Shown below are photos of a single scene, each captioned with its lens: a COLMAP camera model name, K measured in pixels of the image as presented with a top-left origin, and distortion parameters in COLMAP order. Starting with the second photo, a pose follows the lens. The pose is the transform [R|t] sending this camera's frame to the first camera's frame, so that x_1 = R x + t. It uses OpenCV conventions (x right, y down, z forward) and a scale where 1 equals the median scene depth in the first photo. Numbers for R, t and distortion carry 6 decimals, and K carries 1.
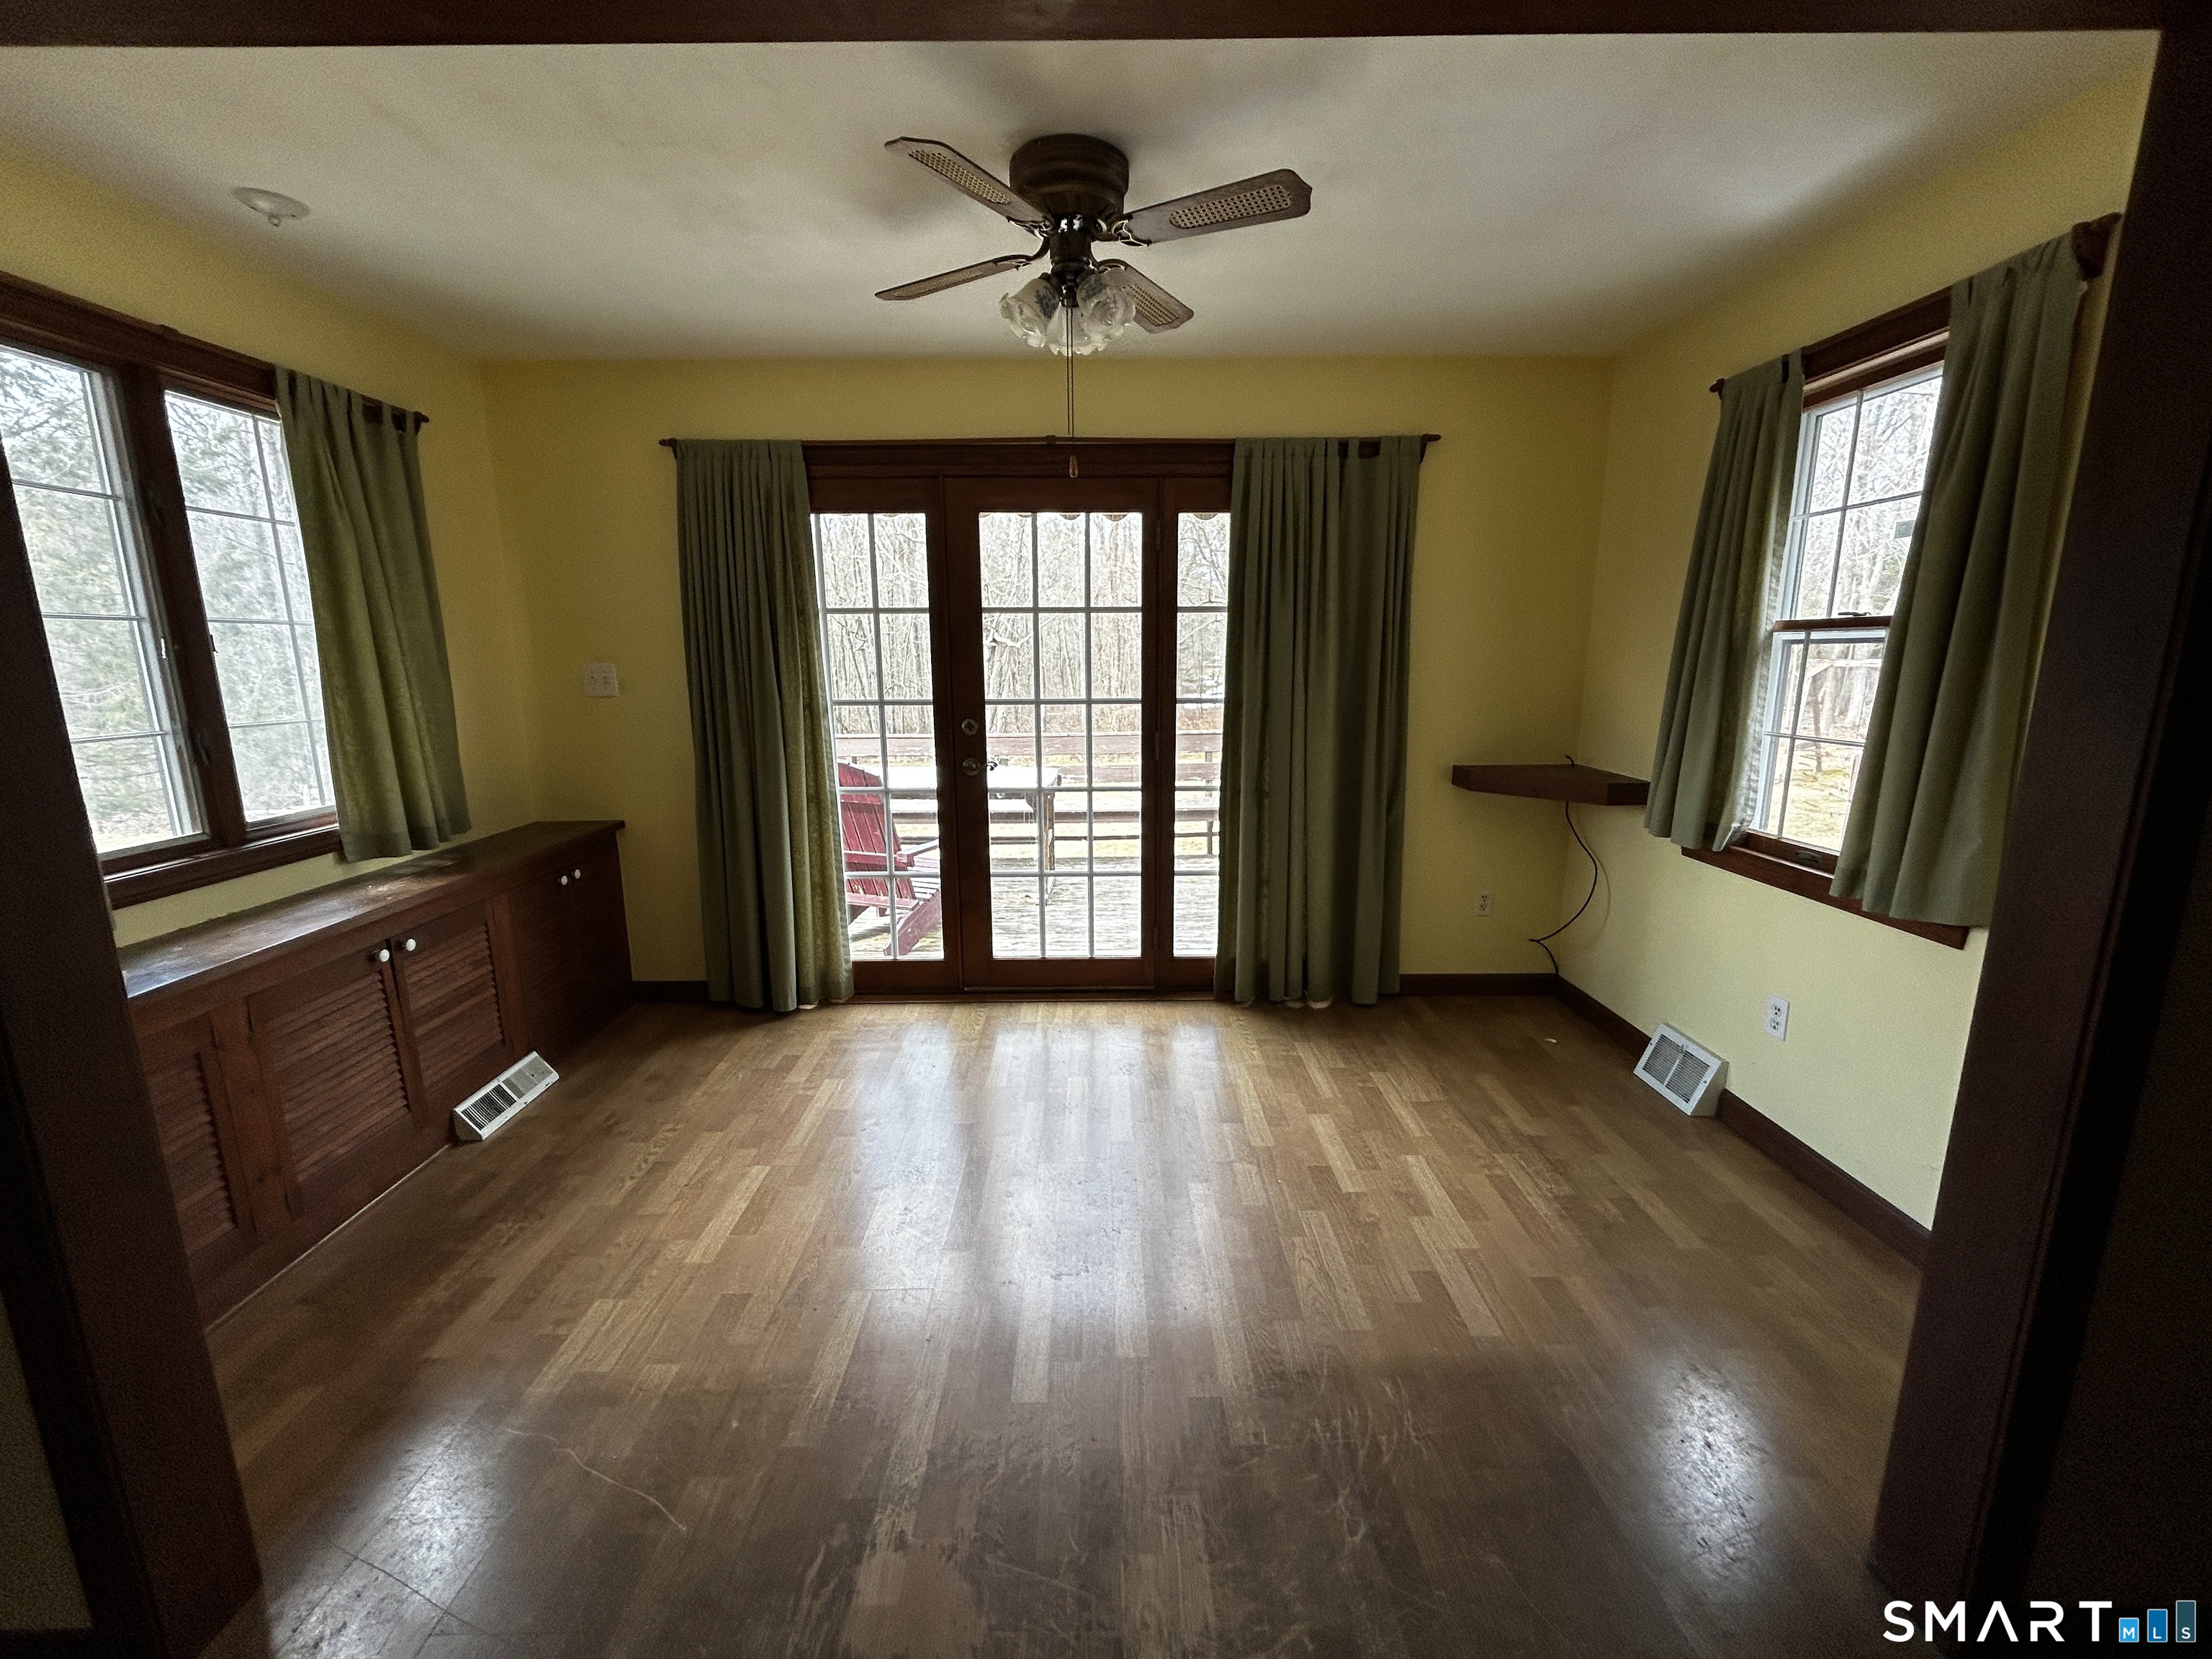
lens RADIAL K [[887.2, 0, 1103.2], [0, 887.2, 828.9], [0, 0, 1]] dist [-0.001895, 0.000966]
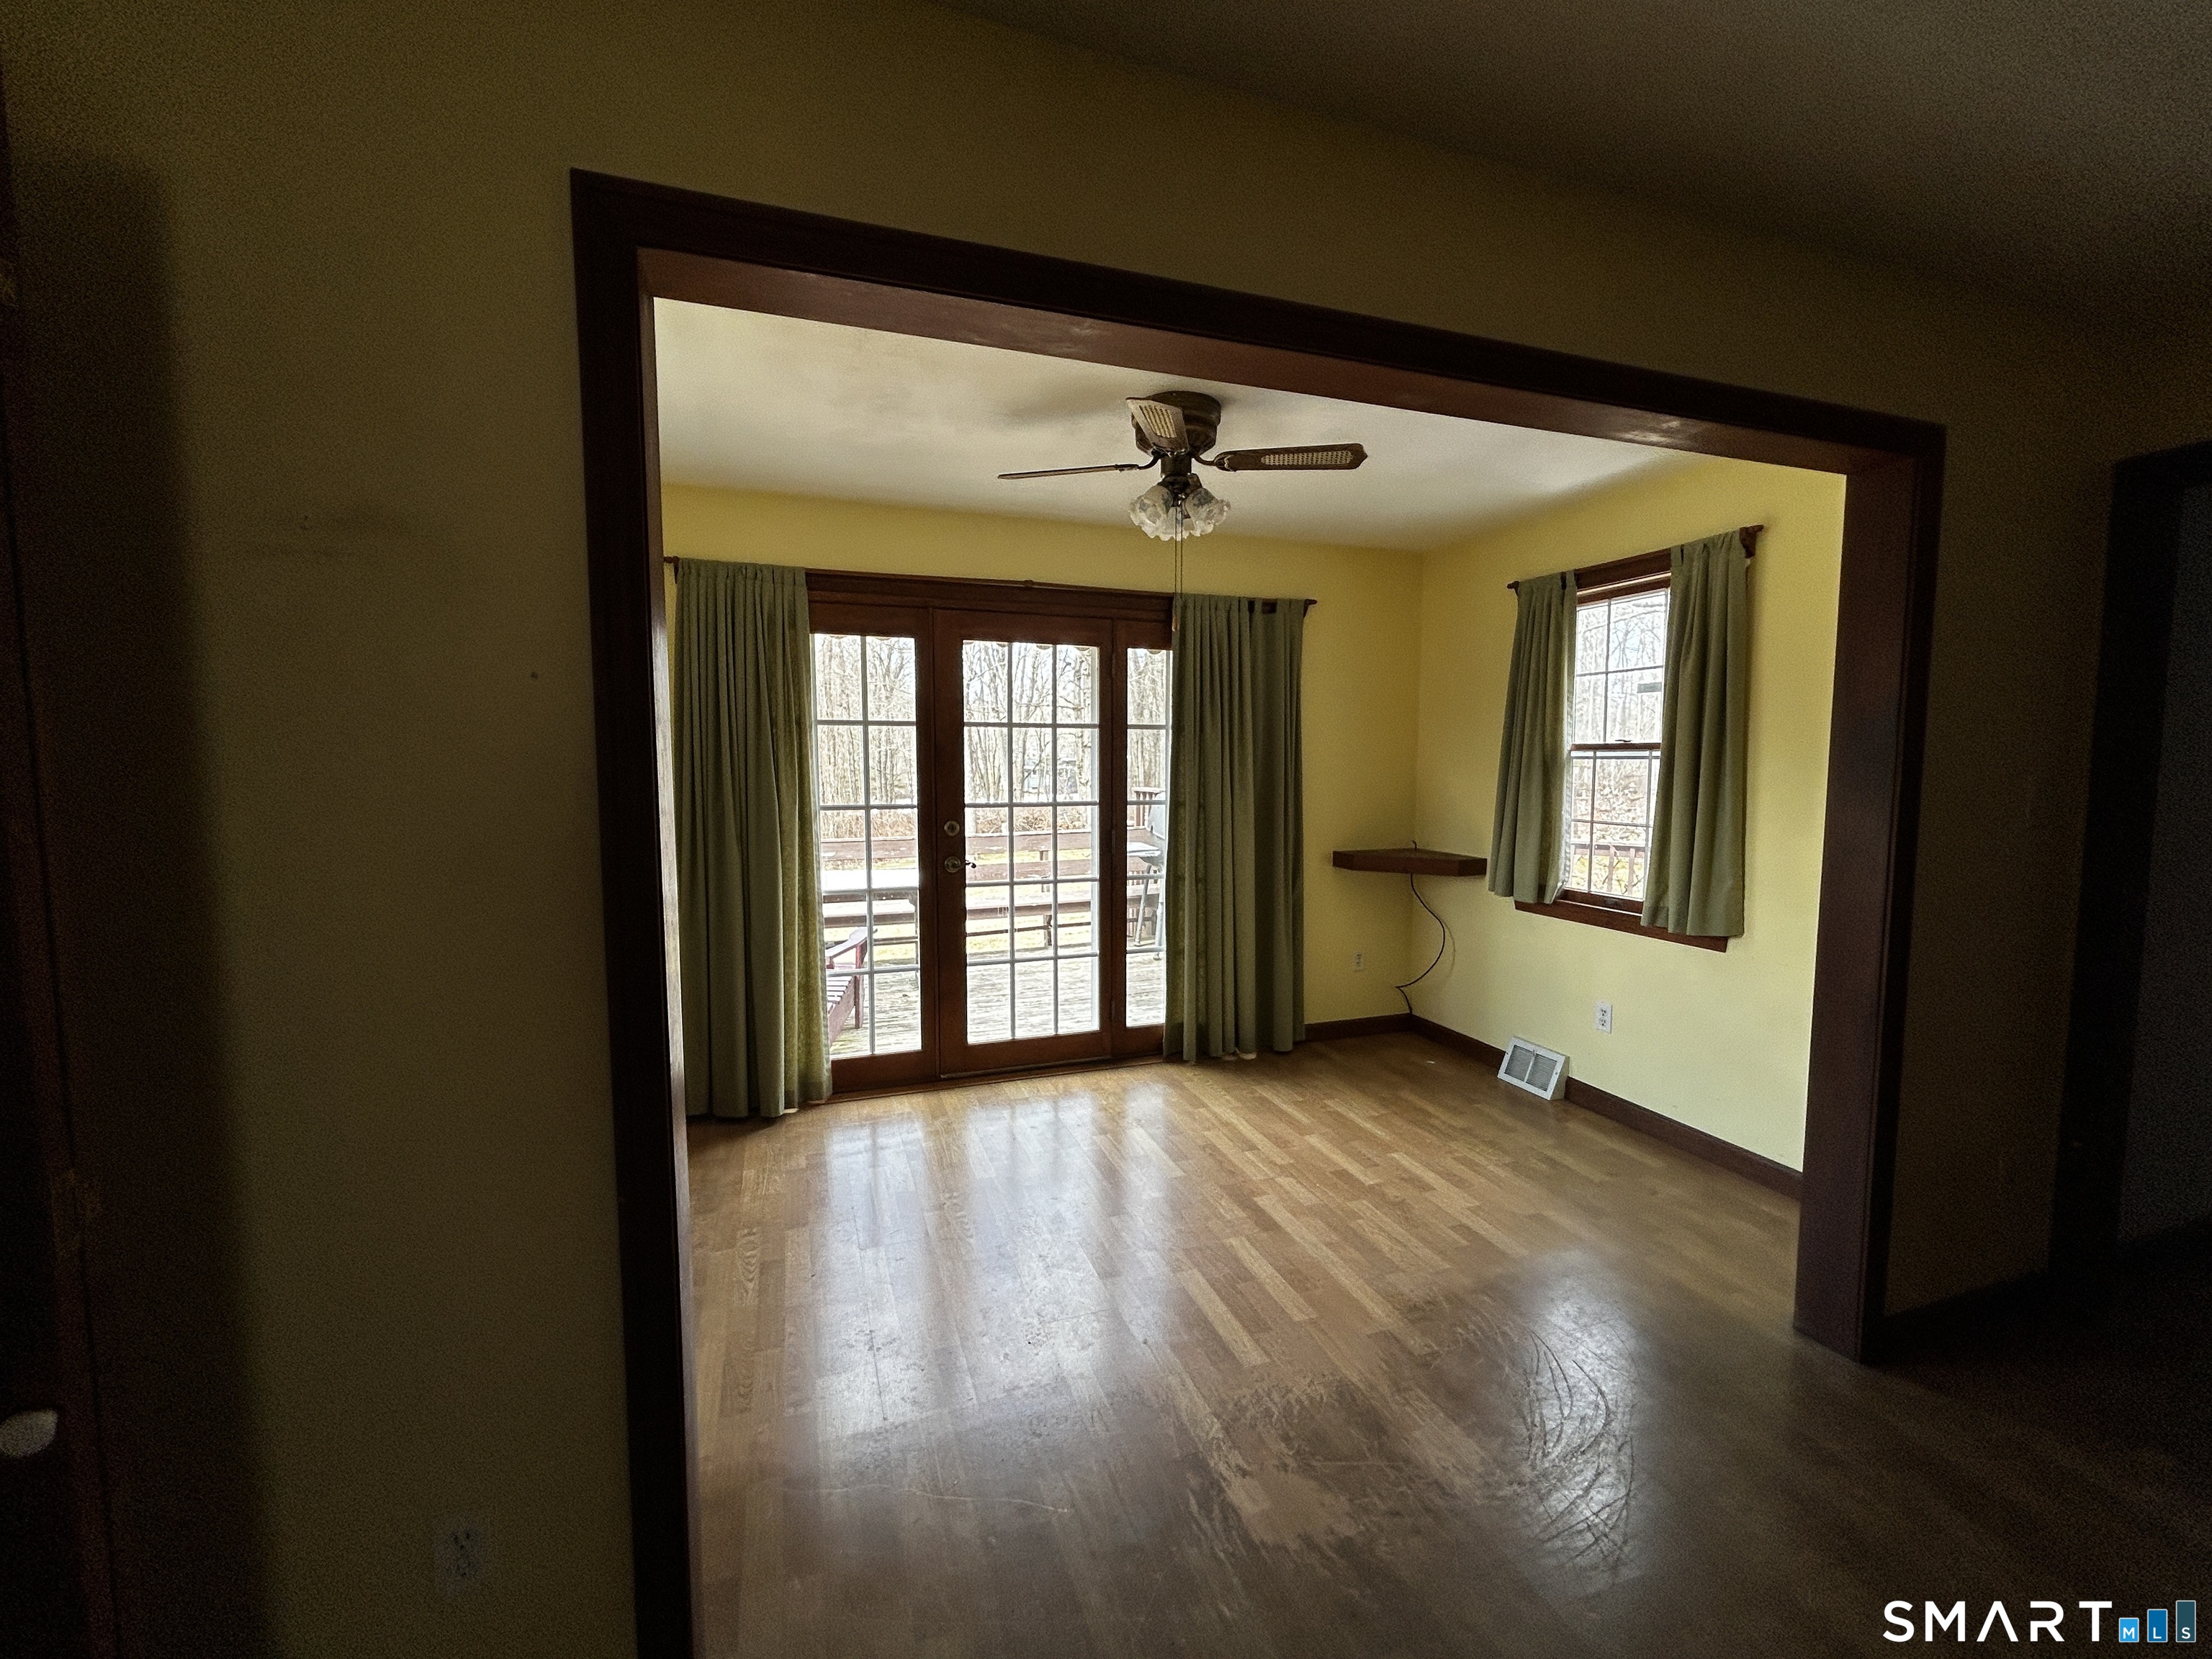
lens RADIAL K [[887.2, 0, 1100.2], [0, 887.2, 833.7], [0, 0, 1]] dist [-0.001895, 0.000966]
pose [[0.947000, -0.021484, 0.320515, -0.343761], [0.057071, 0.993141, -0.102052, 0.013771], [-0.316124, 0.114936, 0.941730, -0.090947]]
